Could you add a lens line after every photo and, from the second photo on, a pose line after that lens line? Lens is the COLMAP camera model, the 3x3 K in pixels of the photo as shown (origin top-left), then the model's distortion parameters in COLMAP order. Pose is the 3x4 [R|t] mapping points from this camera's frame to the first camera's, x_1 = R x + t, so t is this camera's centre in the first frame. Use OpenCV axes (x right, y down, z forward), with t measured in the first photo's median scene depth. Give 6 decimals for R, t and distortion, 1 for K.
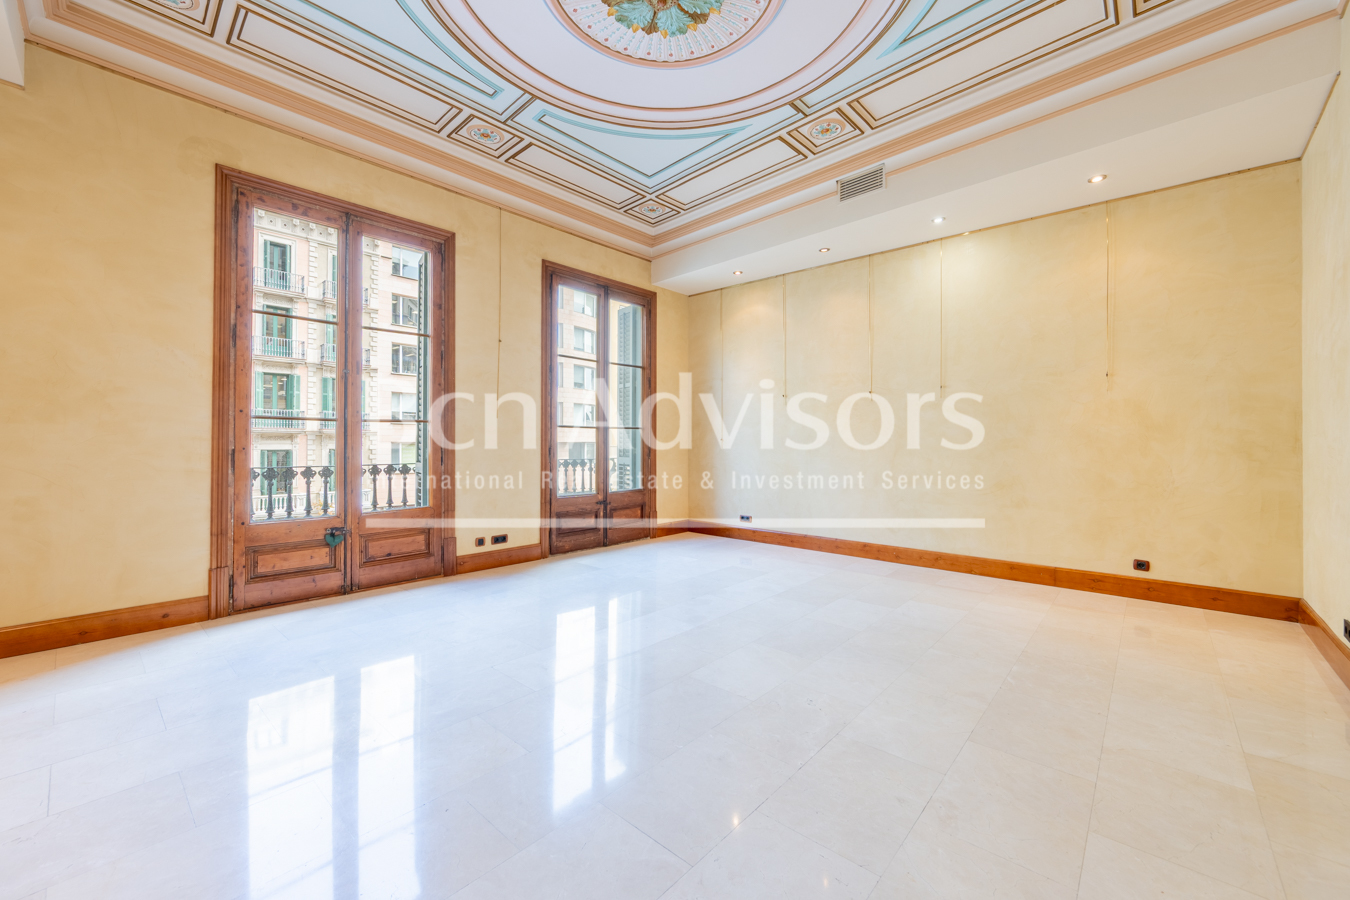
lens RADIAL K [[544.1, 0, 684.1], [0, 544.1, 447.0], [0, 0, 1]] dist [-0.000810, 0.000221]
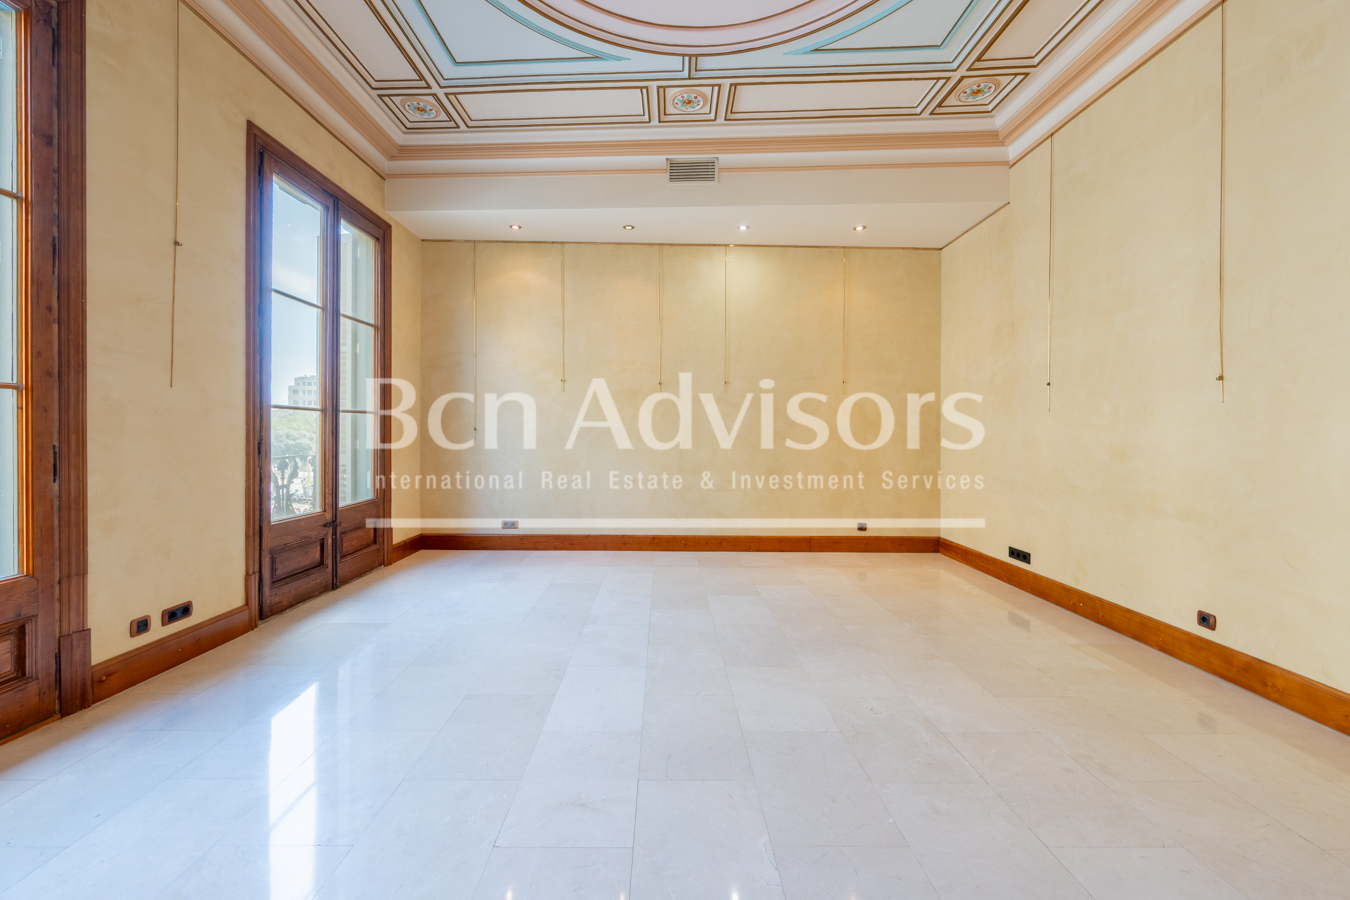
lens RADIAL K [[544.1, 0, 671.9], [0, 544.1, 441.4], [0, 0, 1]] dist [-0.000810, 0.000221]
pose [[0.741621, -0.007846, 0.670773, -0.313721], [0.001254, 0.999946, 0.010309, -0.004923], [-0.670818, -0.006804, 0.741591, 0.254972]]
